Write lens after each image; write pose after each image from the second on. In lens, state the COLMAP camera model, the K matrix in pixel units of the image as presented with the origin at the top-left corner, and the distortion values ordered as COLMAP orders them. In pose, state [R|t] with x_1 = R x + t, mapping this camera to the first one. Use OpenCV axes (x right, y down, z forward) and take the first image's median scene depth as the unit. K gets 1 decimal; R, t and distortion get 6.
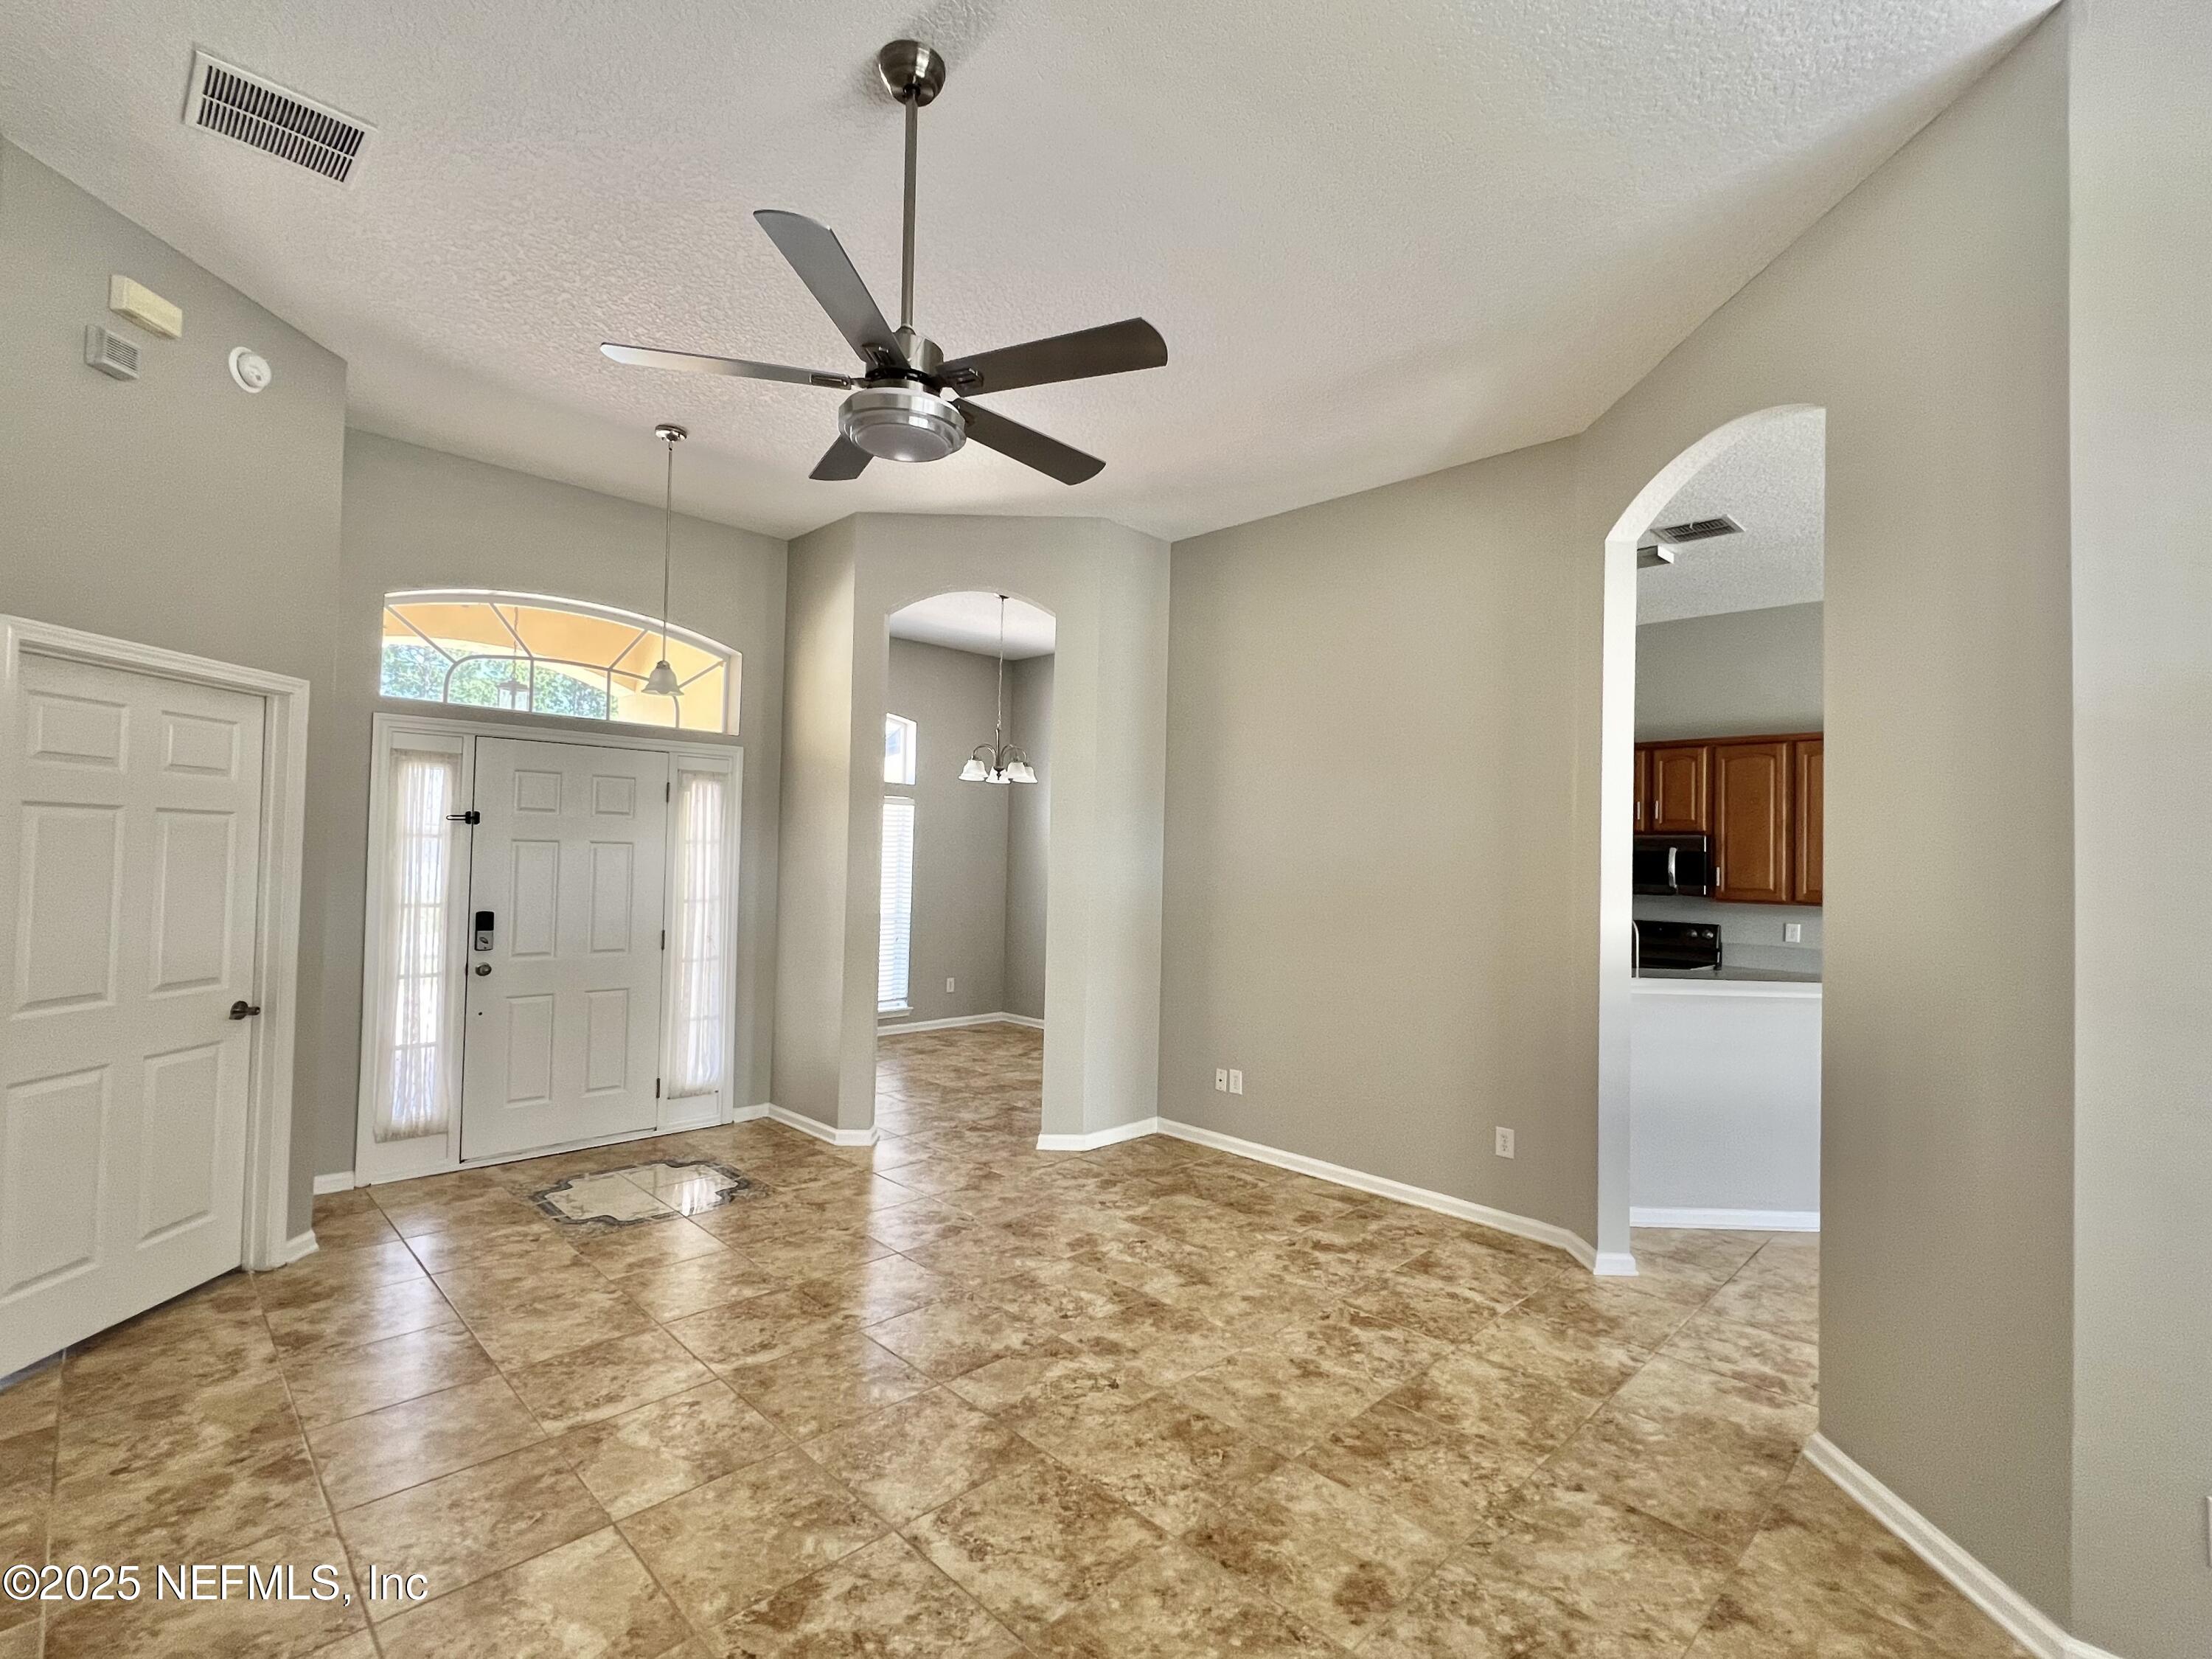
lens RADIAL K [[1020.3, 0, 1106.0], [0, 1020.3, 829.5], [0, 0, 1]] dist [-0.000160, -0.000276]
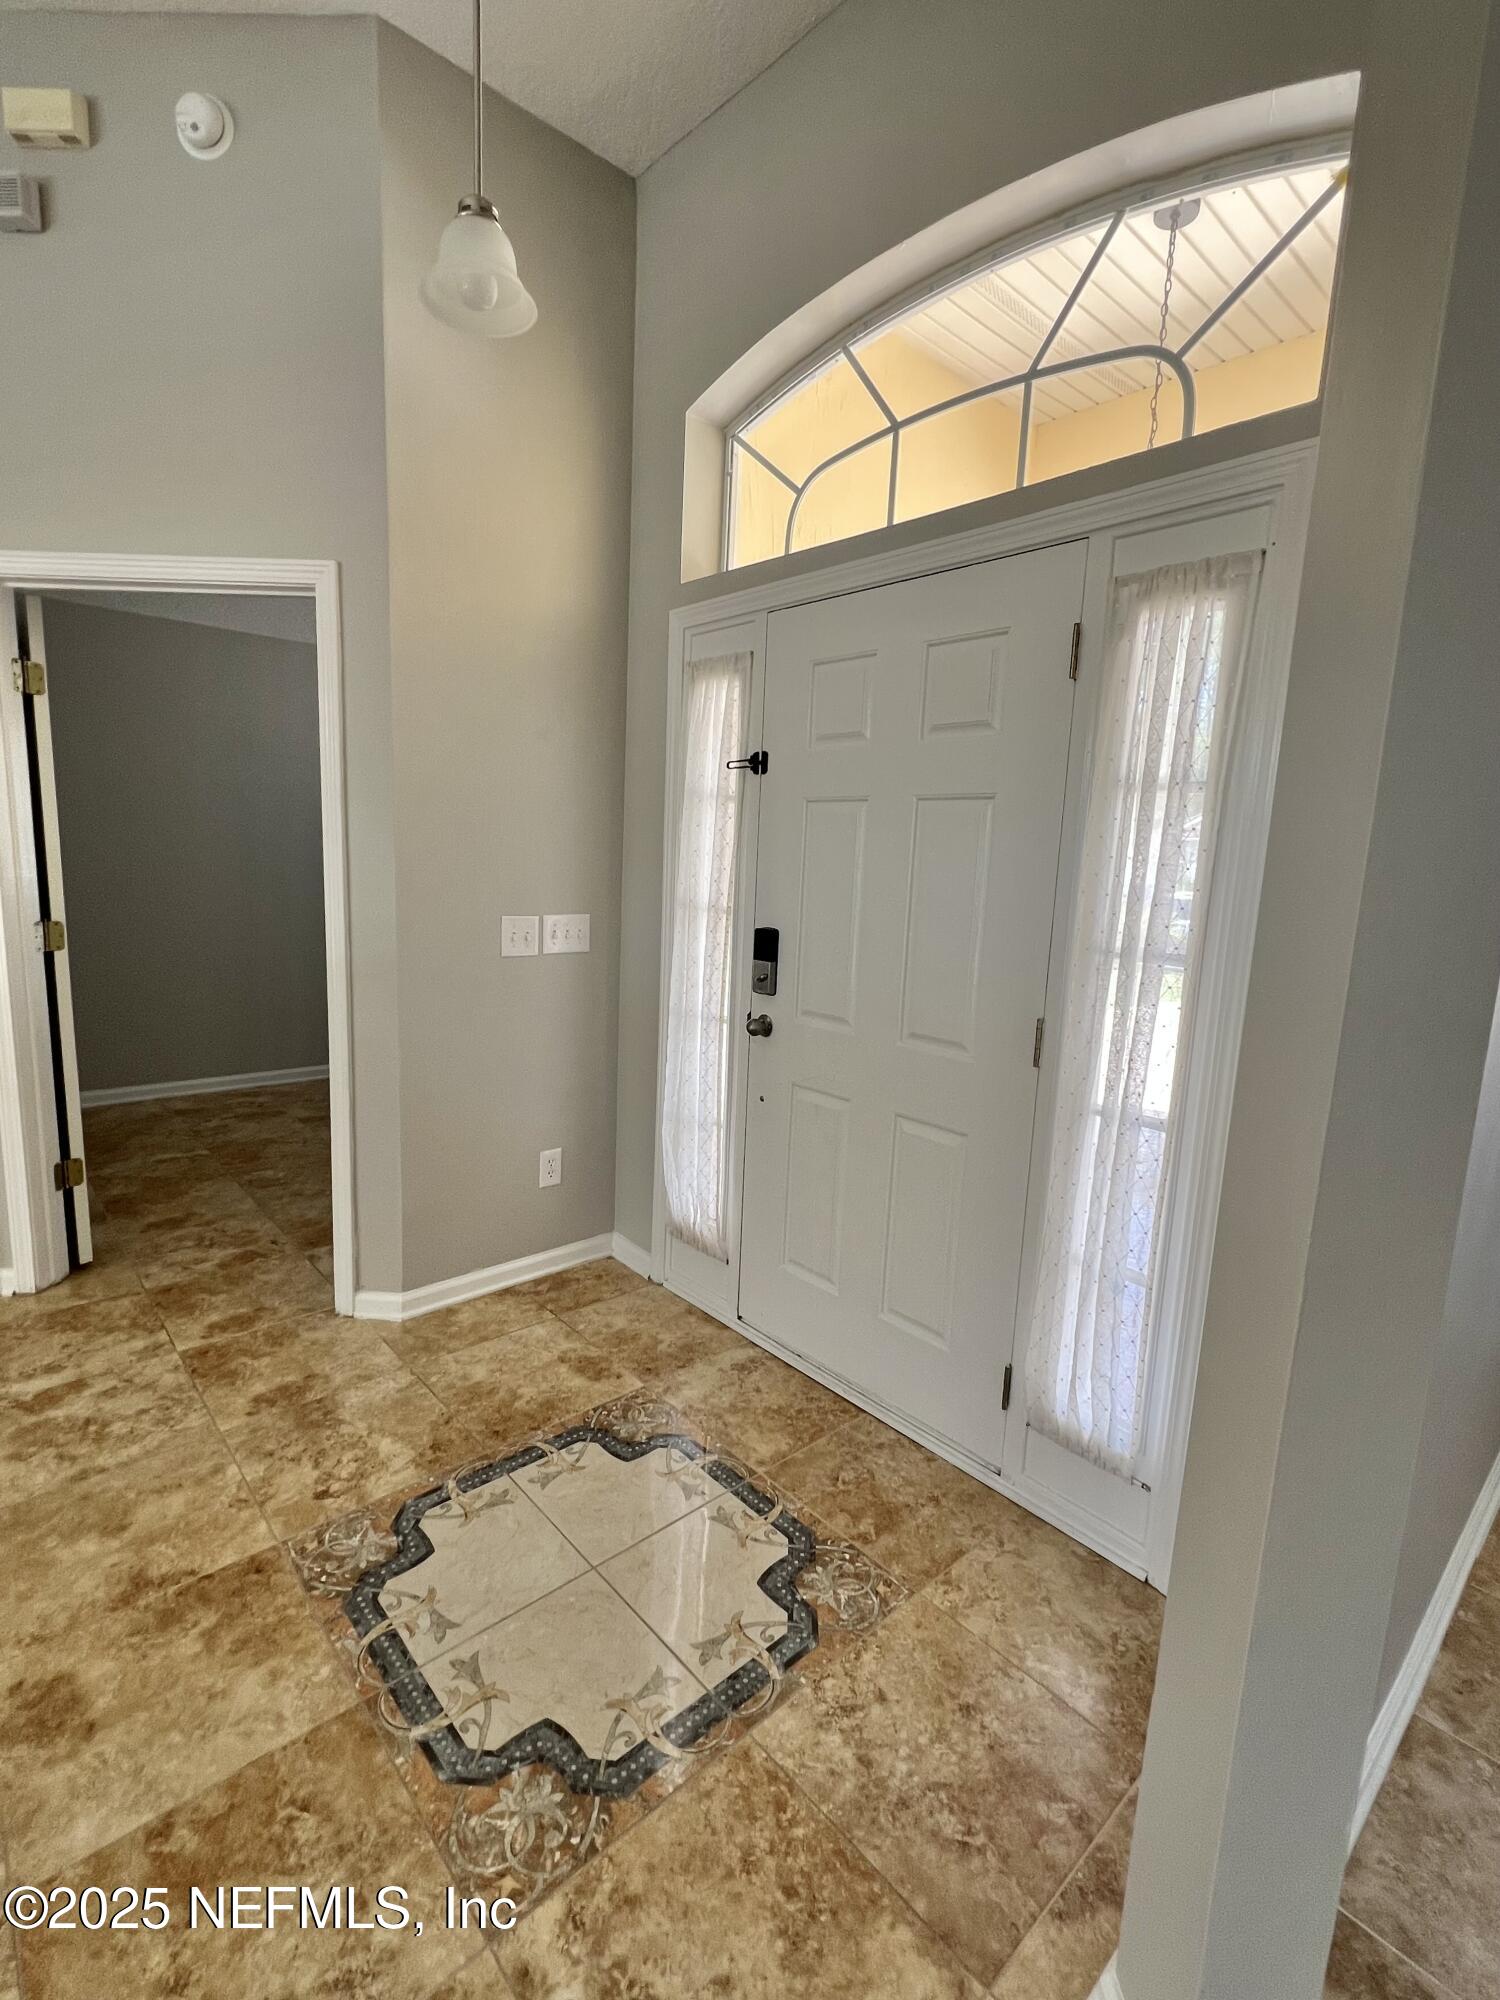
lens RADIAL K [[922.5, 0, 750.0], [0, 922.5, 1000.0], [0, 0, 1]] dist [-0.000160, -0.000276]
pose [[-0.041603, 0.131893, -0.990391, -0.087846], [-0.020436, 0.990929, 0.132823, 0.052449], [0.998925, 0.025766, -0.038530, 1.021095]]
